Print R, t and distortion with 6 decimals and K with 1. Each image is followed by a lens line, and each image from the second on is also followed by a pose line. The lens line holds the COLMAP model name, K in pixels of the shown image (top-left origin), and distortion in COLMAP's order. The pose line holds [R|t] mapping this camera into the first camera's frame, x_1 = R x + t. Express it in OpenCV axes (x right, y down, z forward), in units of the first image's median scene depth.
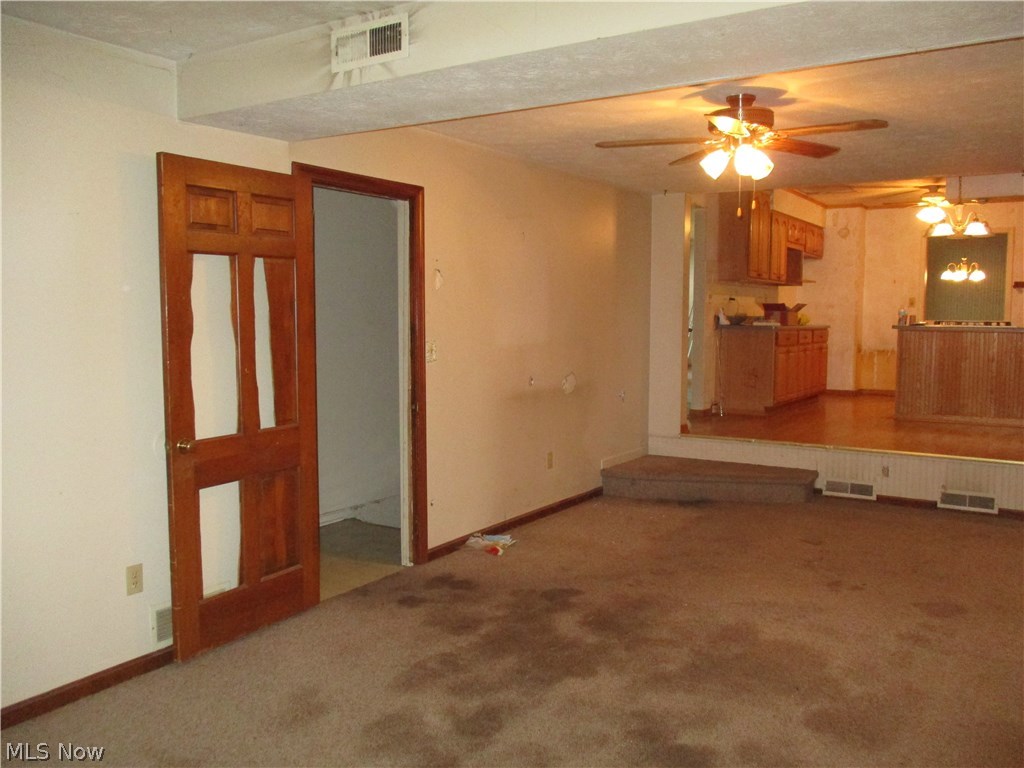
lens RADIAL K [[853.9, 0, 512.0], [0, 853.9, 384.0], [0, 0, 1]] dist [-0.018890, -0.002844]
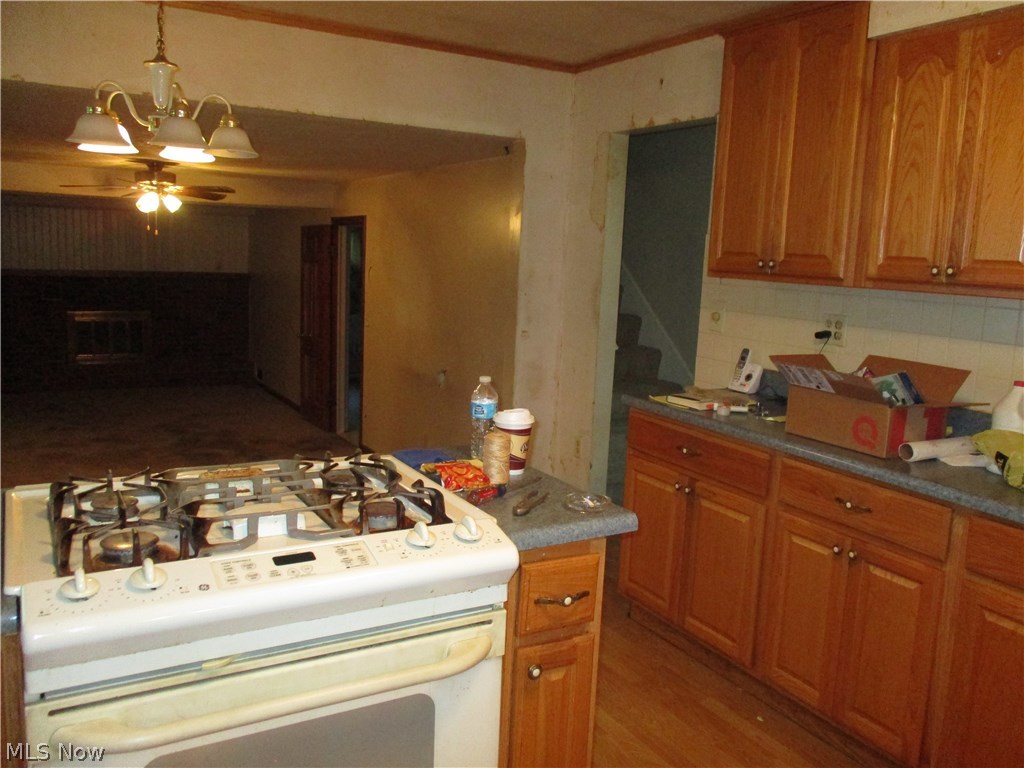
lens RADIAL K [[866.8, 0, 512.0], [0, 866.8, 384.0], [0, 0, 1]] dist [-0.009585, -0.001989]
pose [[-0.469600, 0.120453, -0.874624, 1.543143], [-0.109308, 0.975095, 0.192980, -0.335167], [0.876086, 0.186227, -0.444739, 2.561811]]
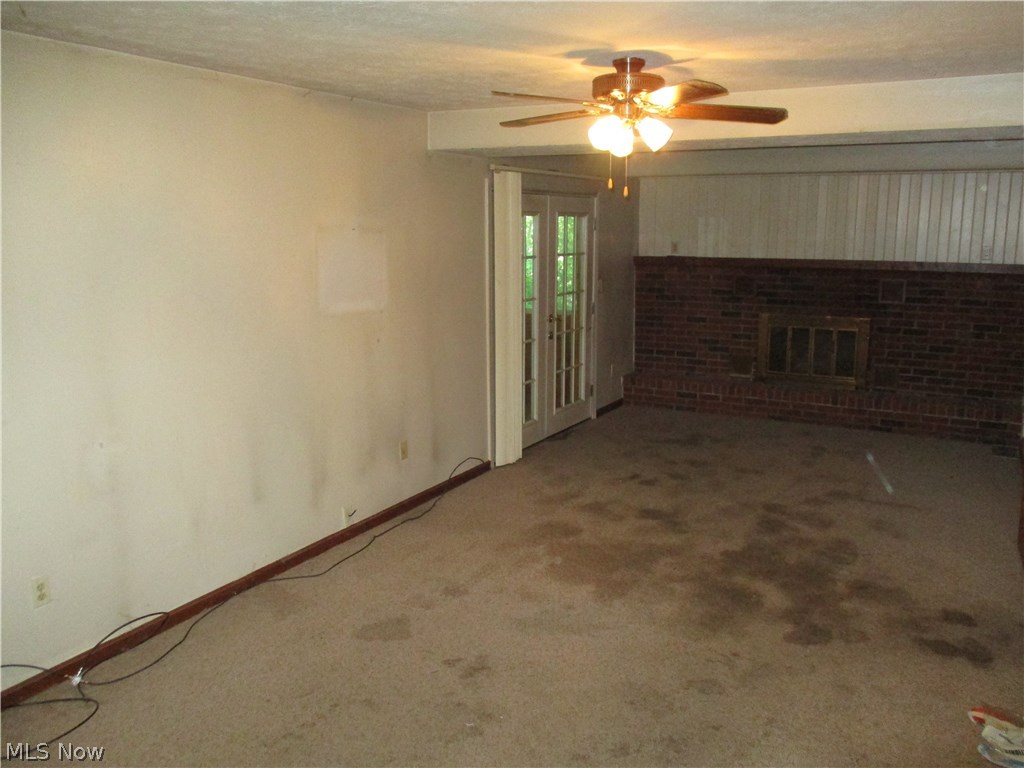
lens RADIAL K [[853.9, 0, 512.0], [0, 853.9, 384.0], [0, 0, 1]] dist [-0.018890, -0.002844]
pose [[-0.997264, 0.015529, -0.072278, 0.482486], [-0.004330, 0.963740, 0.266809, -0.261076], [0.073800, 0.266392, -0.961035, 2.027494]]
